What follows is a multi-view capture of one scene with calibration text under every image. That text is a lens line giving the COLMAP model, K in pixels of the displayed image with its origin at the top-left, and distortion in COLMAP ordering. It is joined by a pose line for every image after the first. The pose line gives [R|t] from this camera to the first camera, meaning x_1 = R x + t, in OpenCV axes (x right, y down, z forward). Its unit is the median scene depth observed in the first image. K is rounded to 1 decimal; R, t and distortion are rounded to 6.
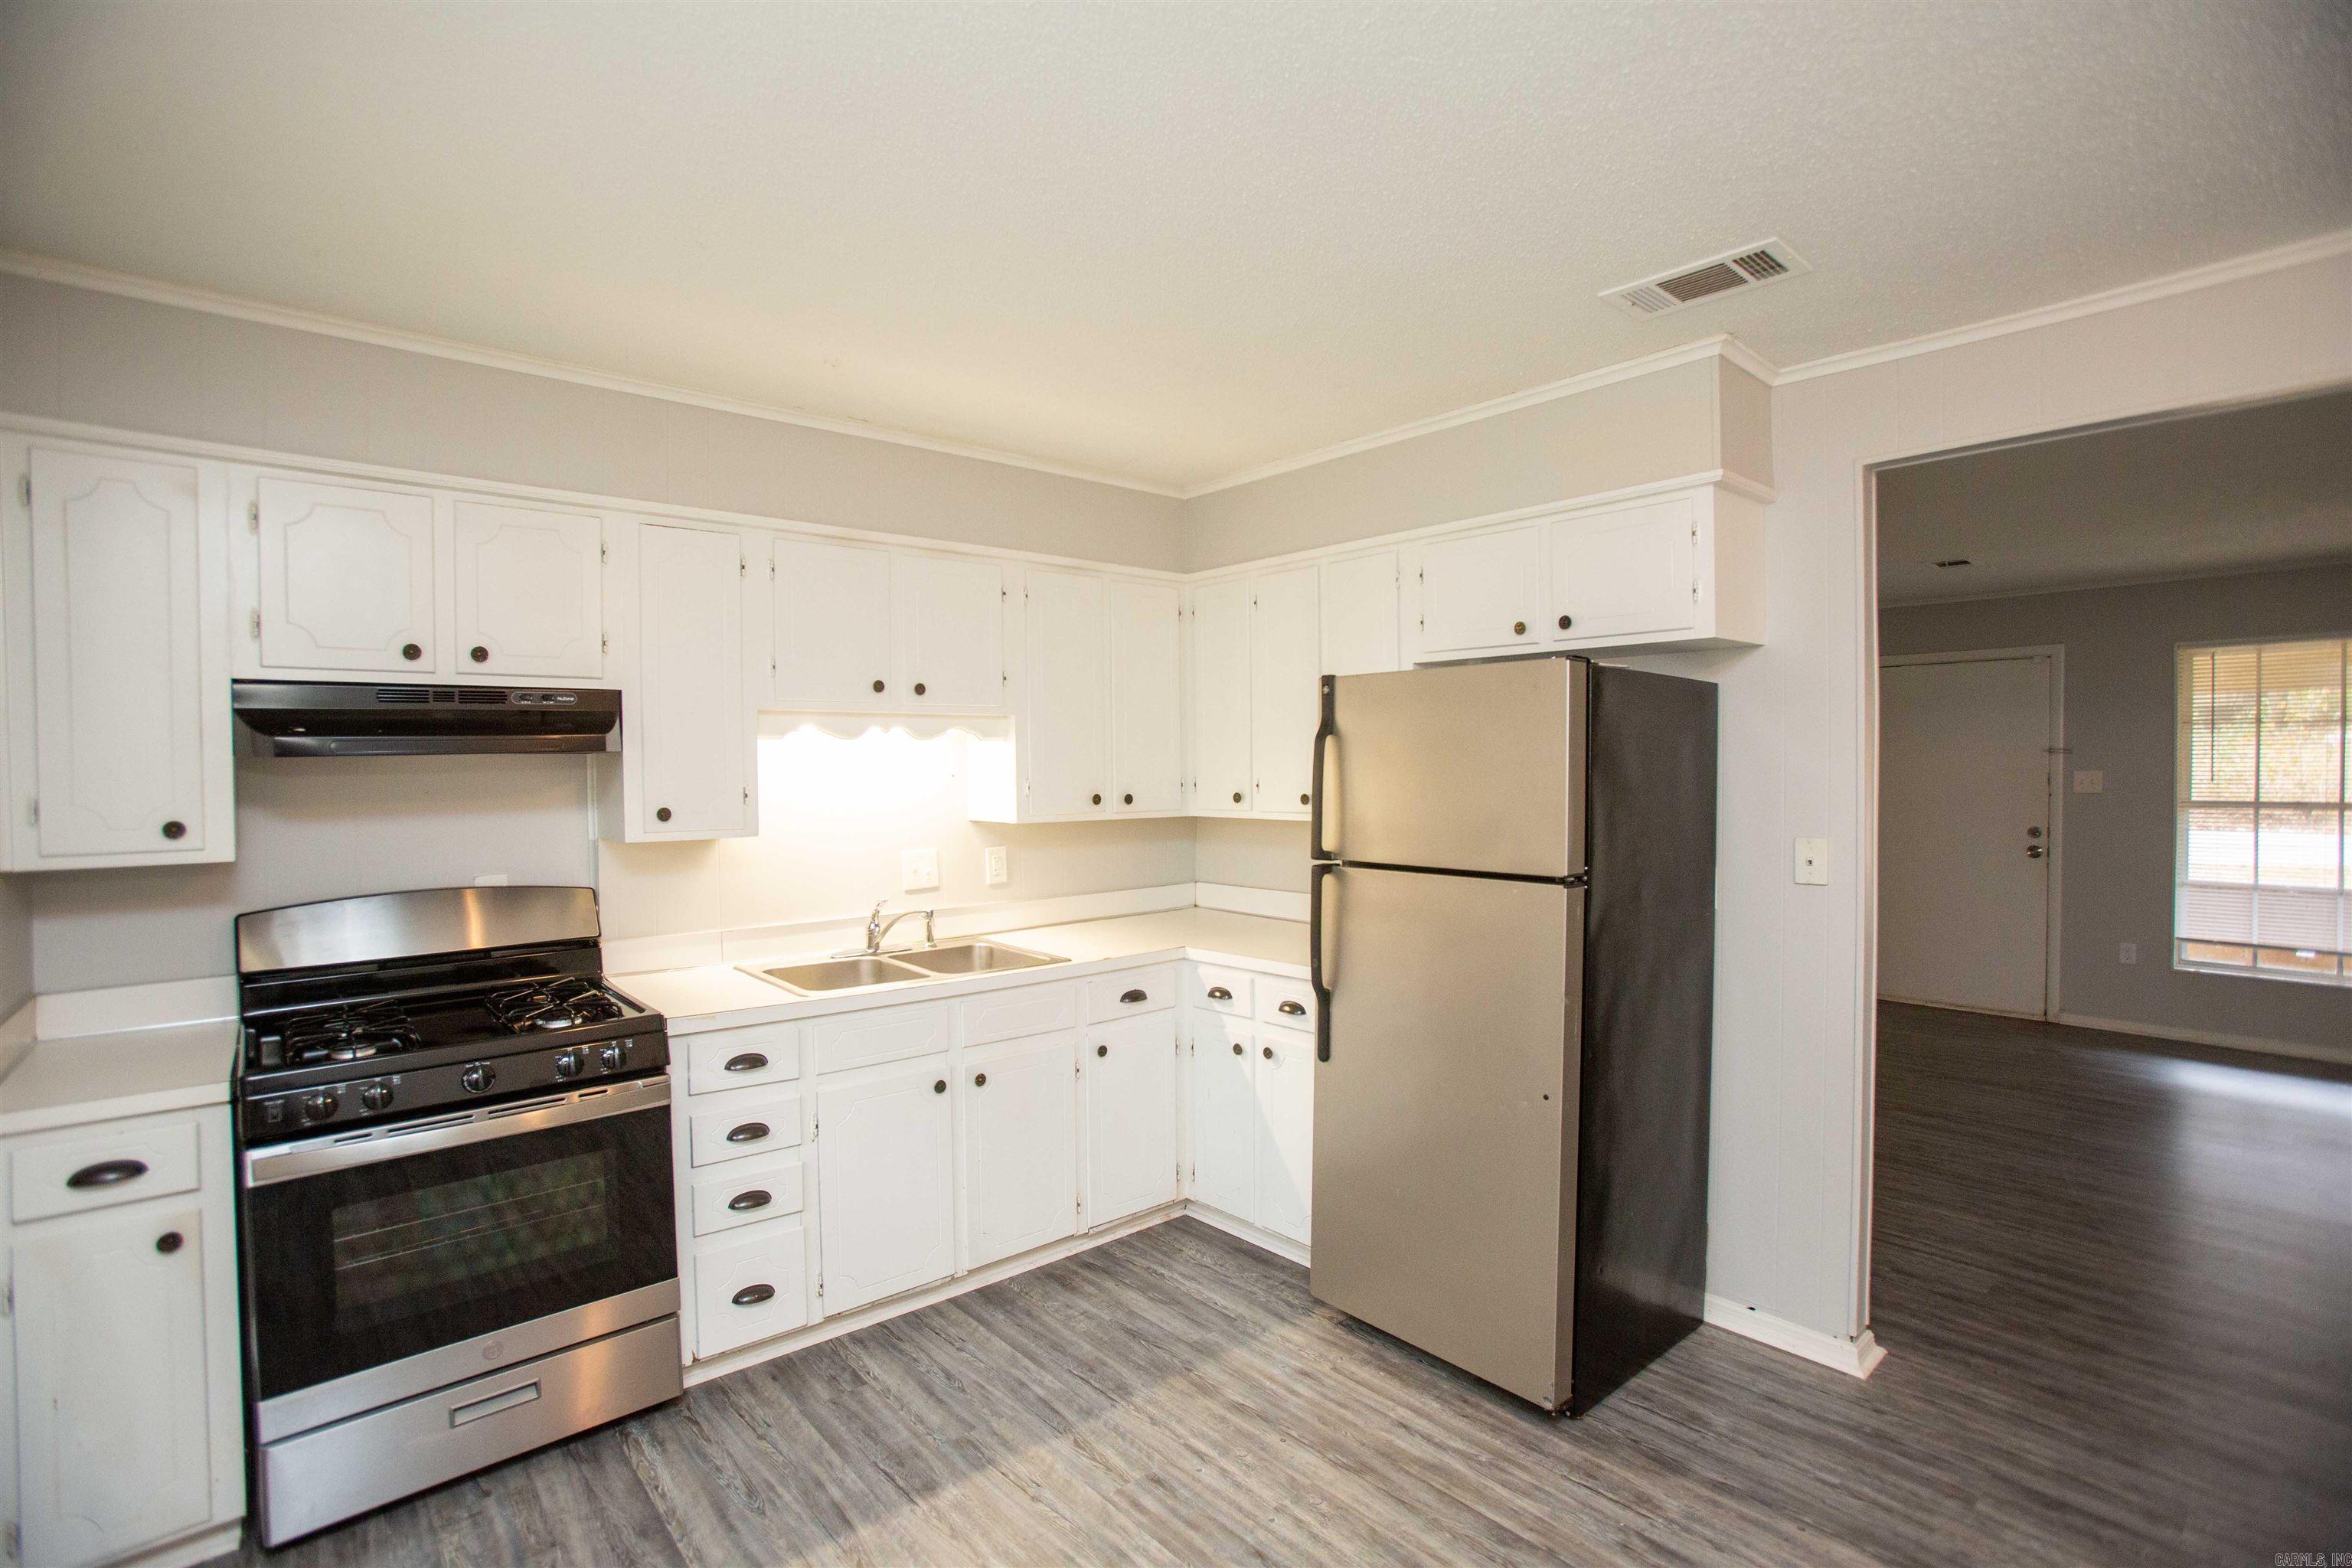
lens RADIAL K [[1105.3, 0, 1162.7], [0, 1105.3, 781.7], [0, 0, 1]] dist [-0.074683, 0.034176]
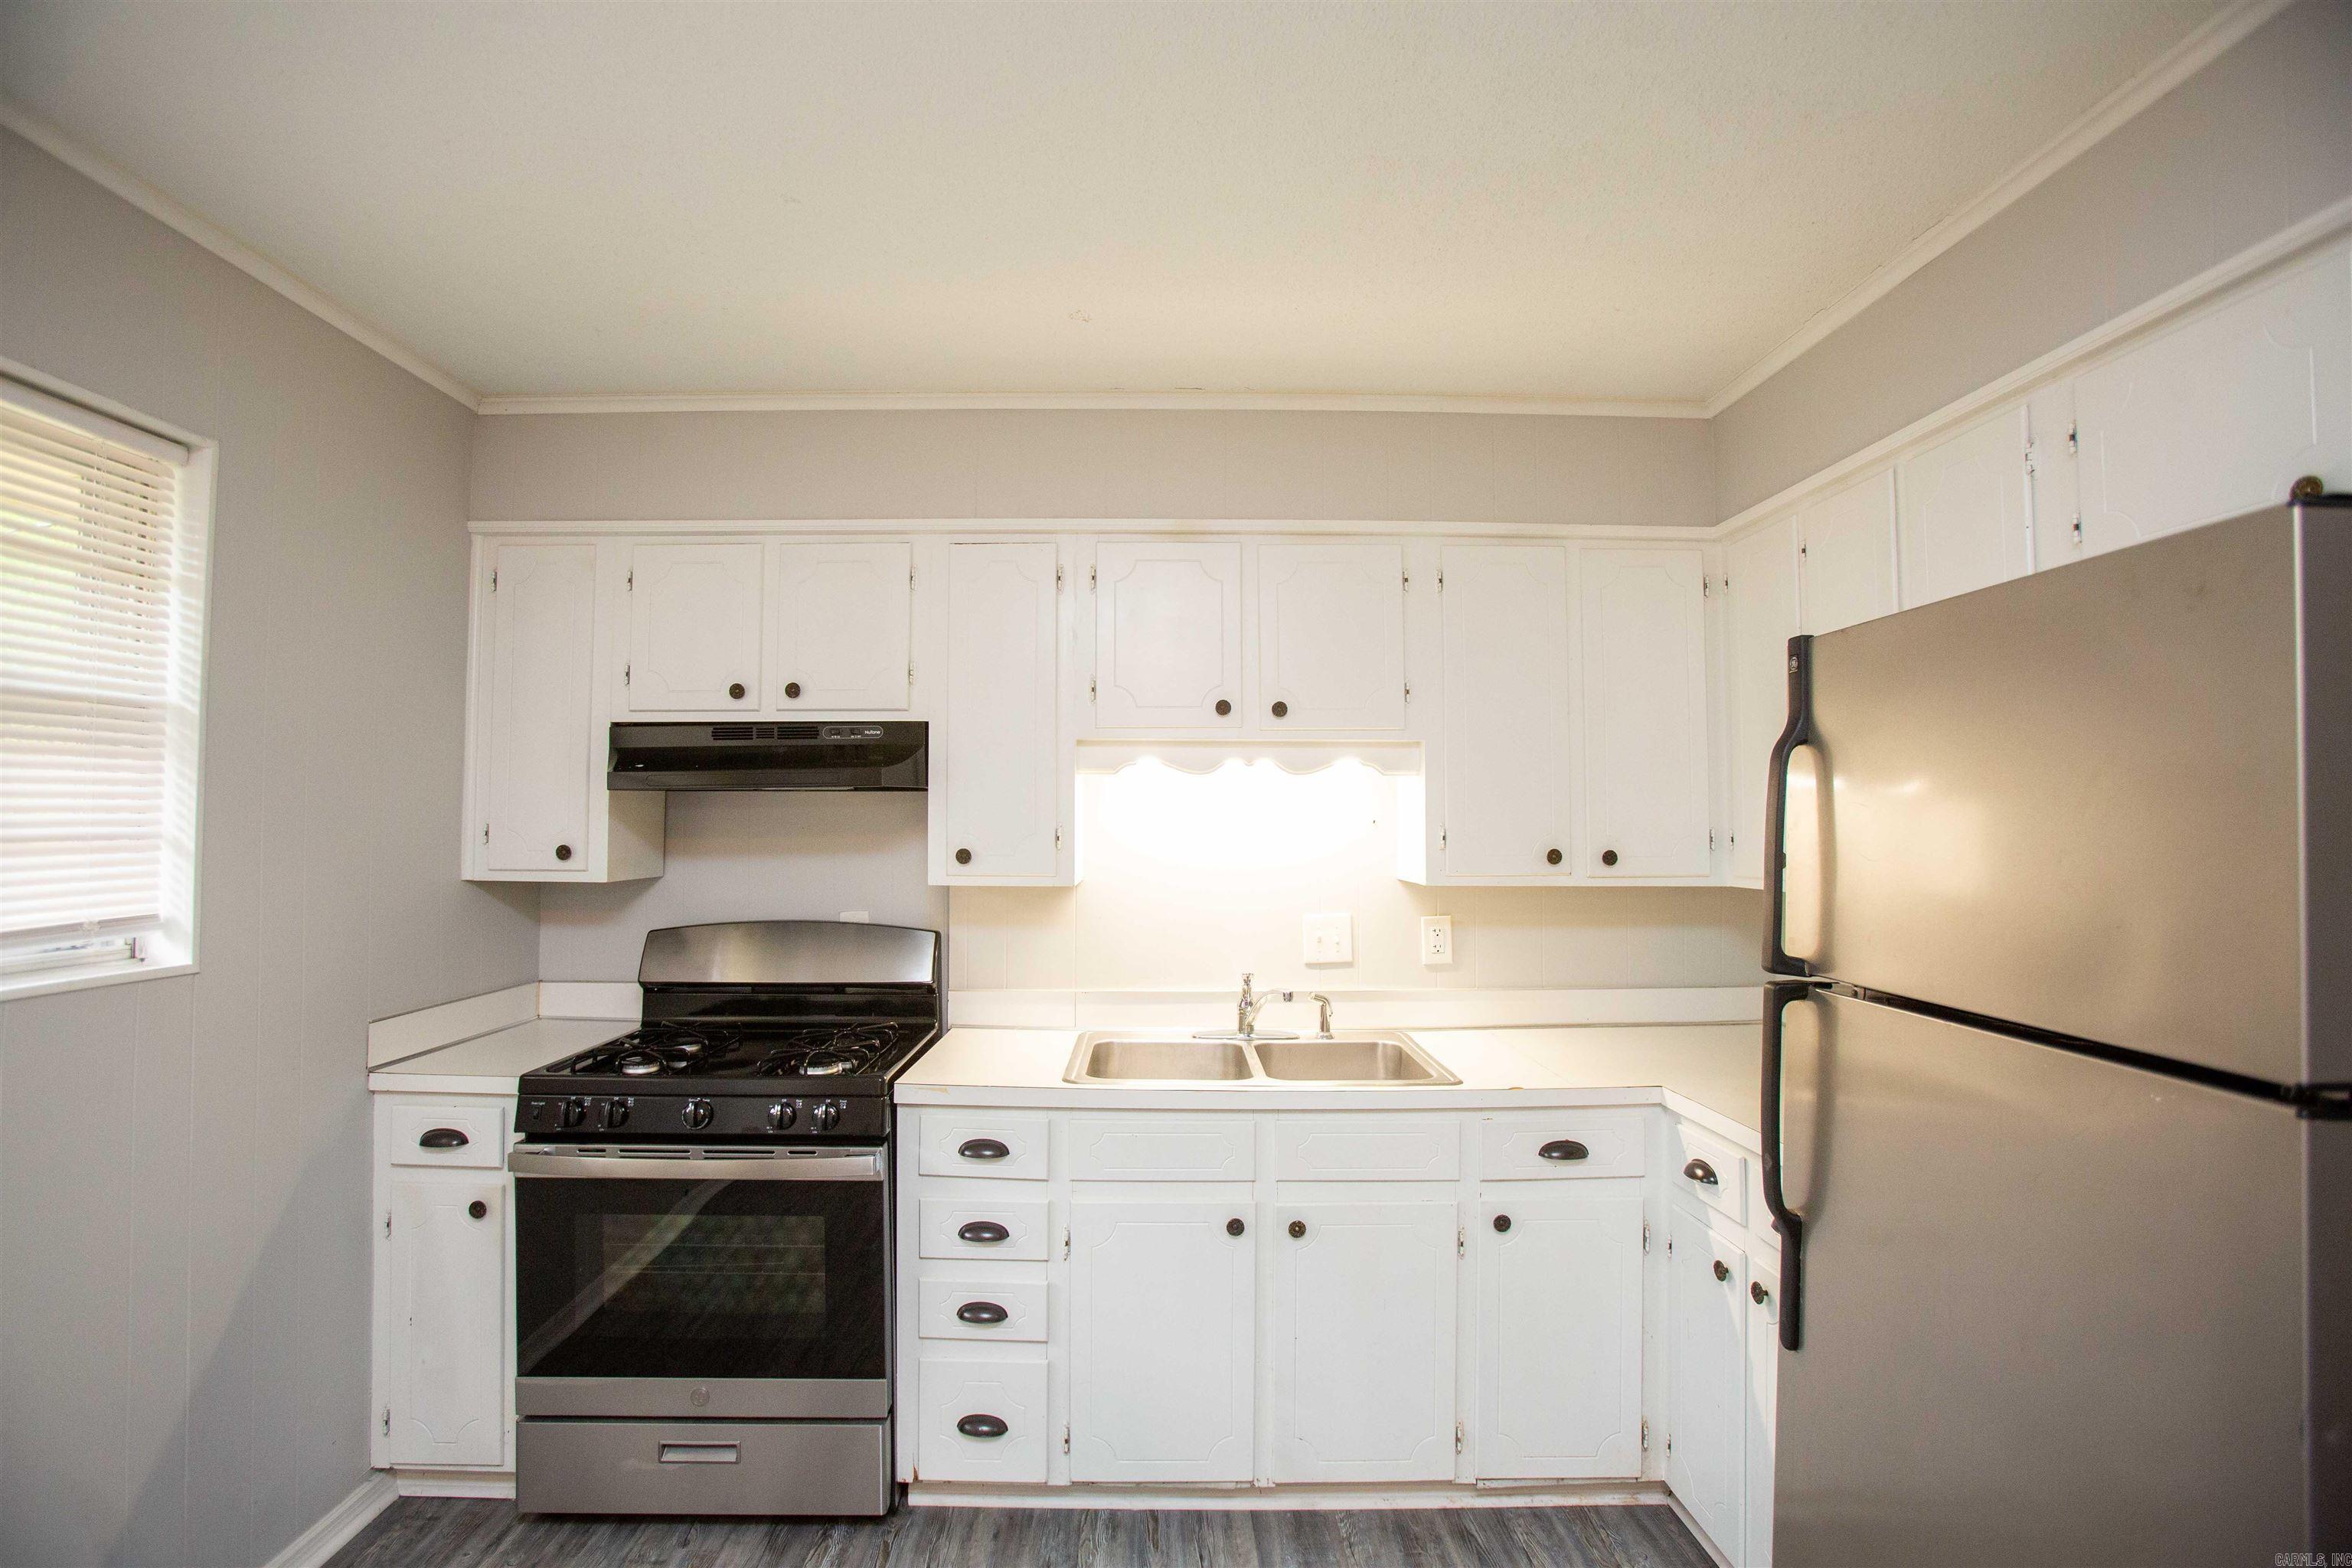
lens RADIAL K [[1105.3, 0, 1162.7], [0, 1105.3, 781.7], [0, 0, 1]] dist [-0.074683, 0.034176]
pose [[0.761900, -0.013406, -0.647555, 0.268085], [-0.020207, 0.998807, -0.044453, 0.005581], [0.647379, 0.046954, 0.760721, 0.402346]]
